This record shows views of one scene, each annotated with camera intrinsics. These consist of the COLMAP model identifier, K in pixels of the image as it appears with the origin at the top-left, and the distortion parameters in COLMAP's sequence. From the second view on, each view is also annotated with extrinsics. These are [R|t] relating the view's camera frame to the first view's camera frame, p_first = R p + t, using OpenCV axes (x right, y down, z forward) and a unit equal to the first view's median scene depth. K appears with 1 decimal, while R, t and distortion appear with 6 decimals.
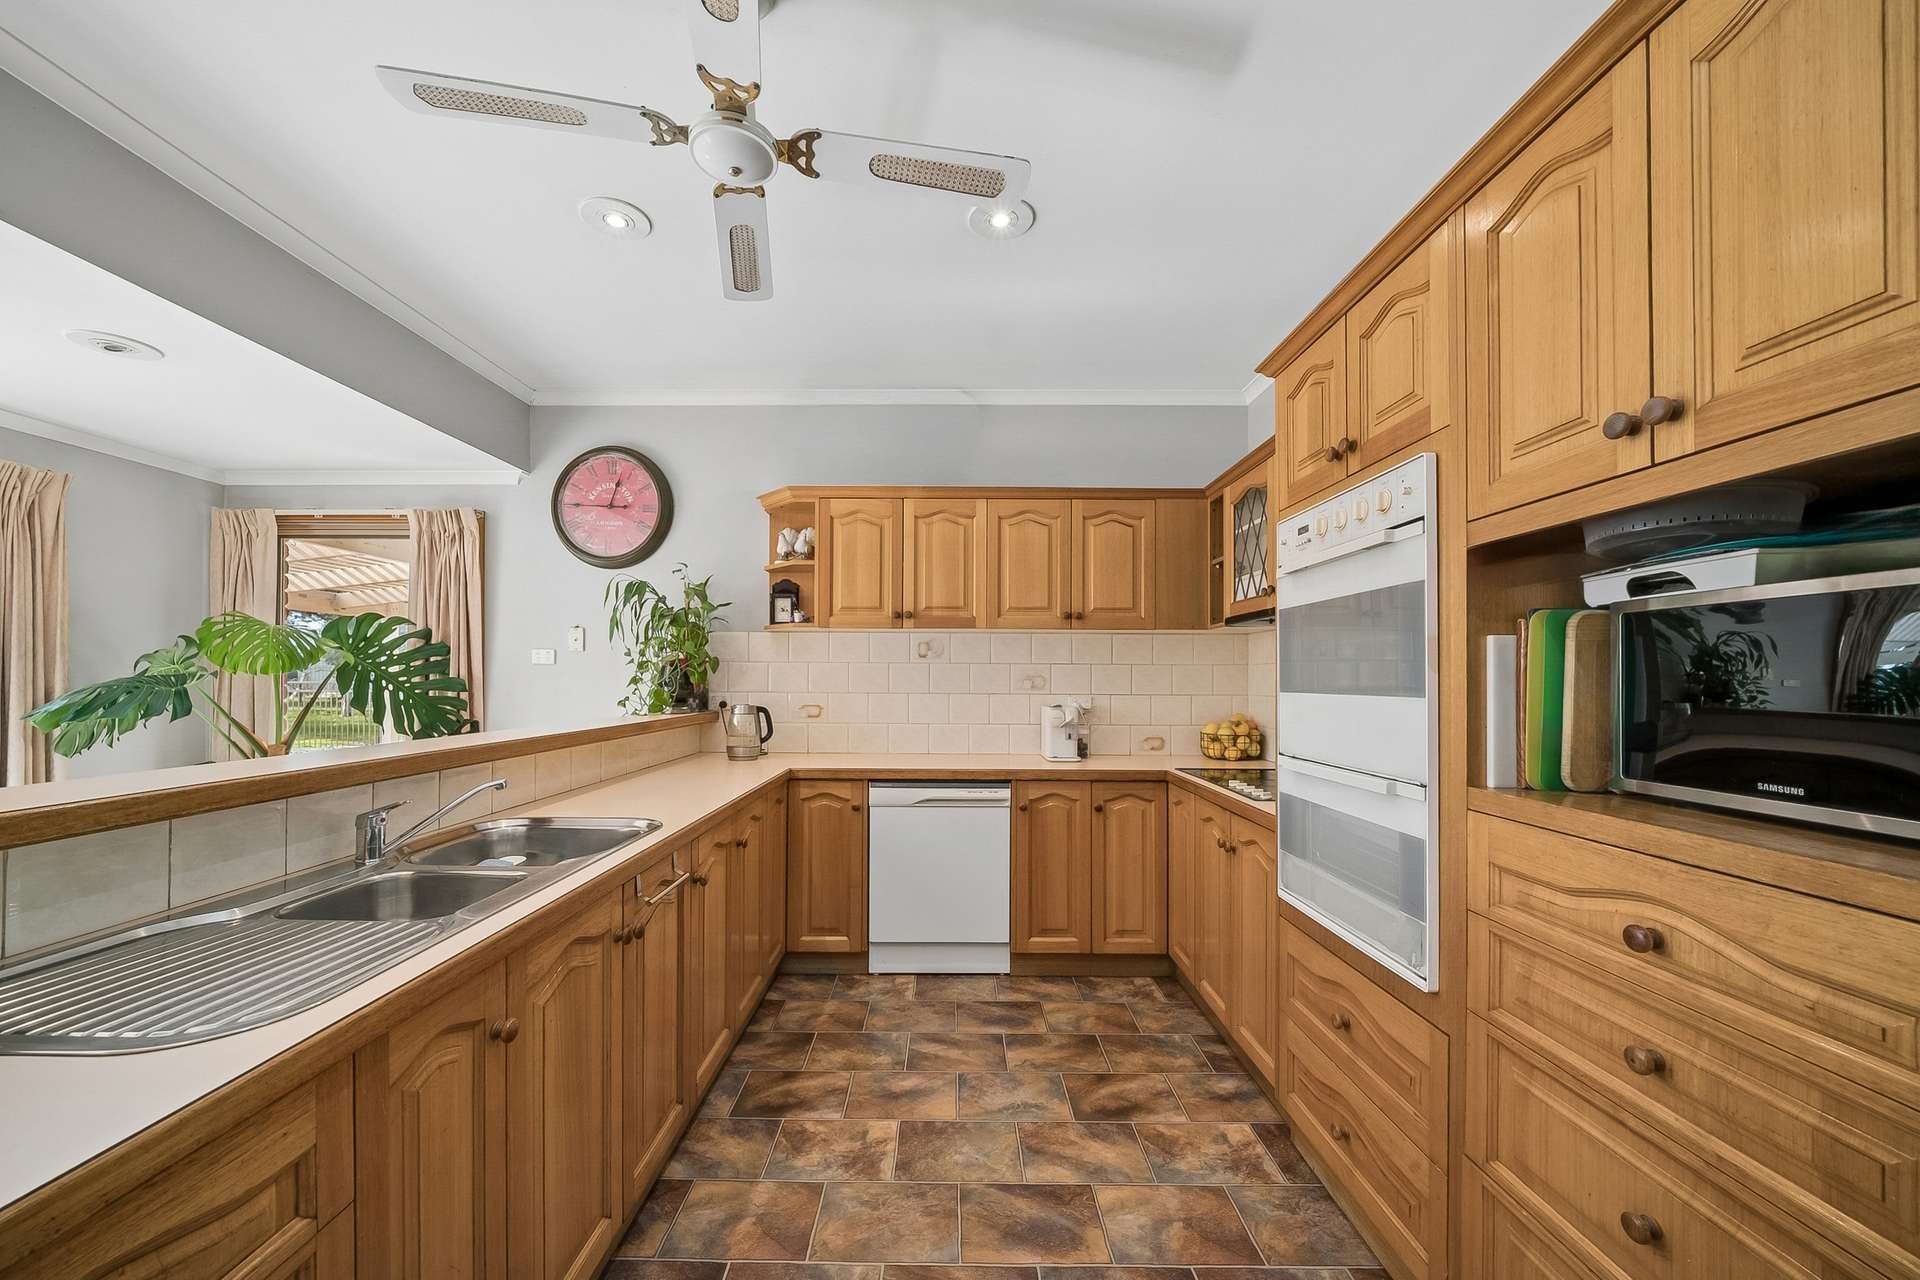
lens RADIAL K [[728.5, 0, 960.0], [0, 728.5, 640.0], [0, 0, 1]] dist [0.011092, -0.000110]
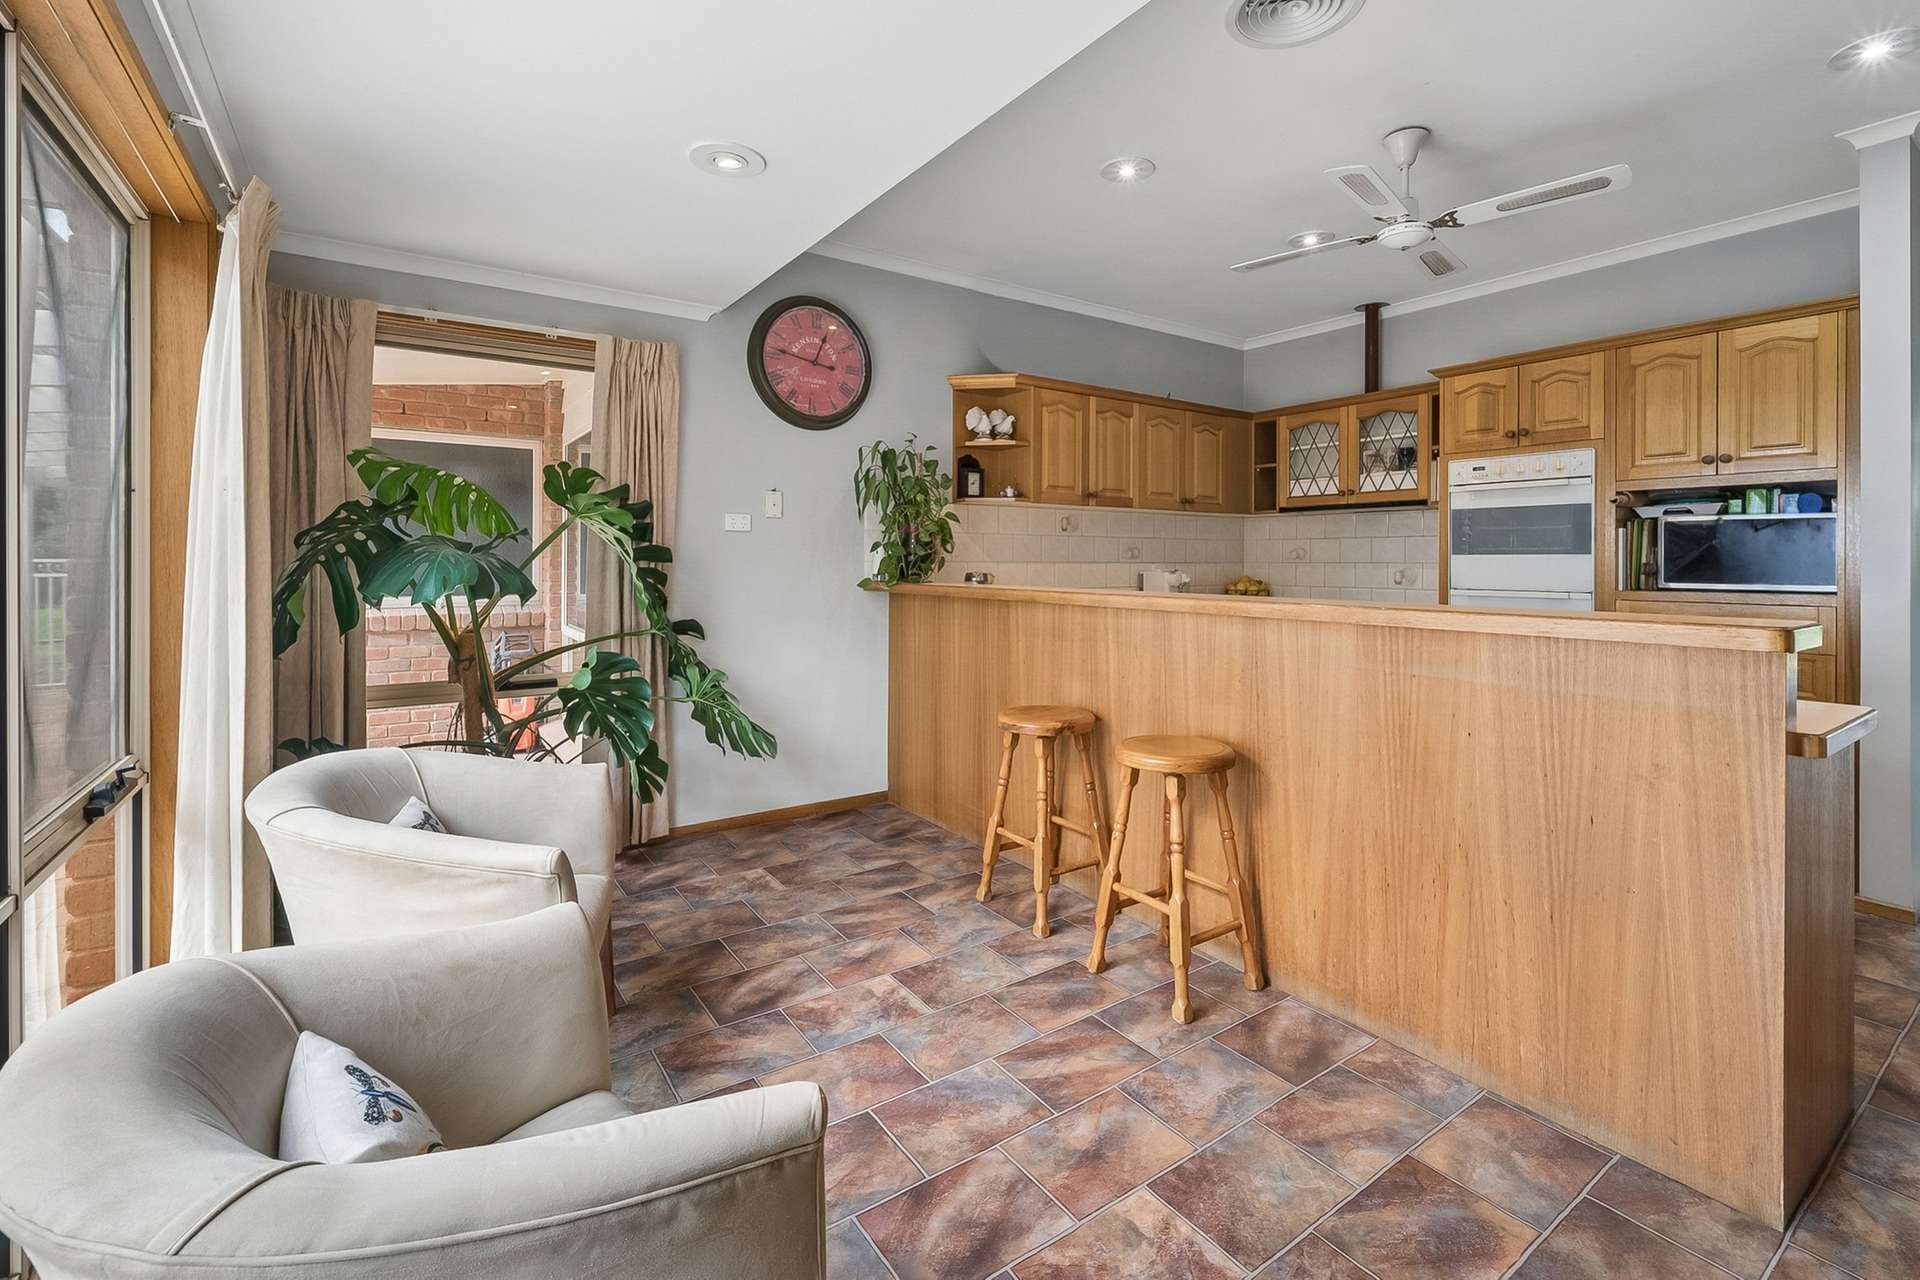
lens RADIAL K [[825.3, 0, 960.2], [0, 825.3, 549.0], [0, 0, 1]] dist [-0.039412, 0.000087]
pose [[0.822302, 0.005343, 0.569026, -0.645850], [-0.031398, 0.998859, 0.035995, 0.007454], [-0.568184, -0.047465, 0.821531, 0.017505]]
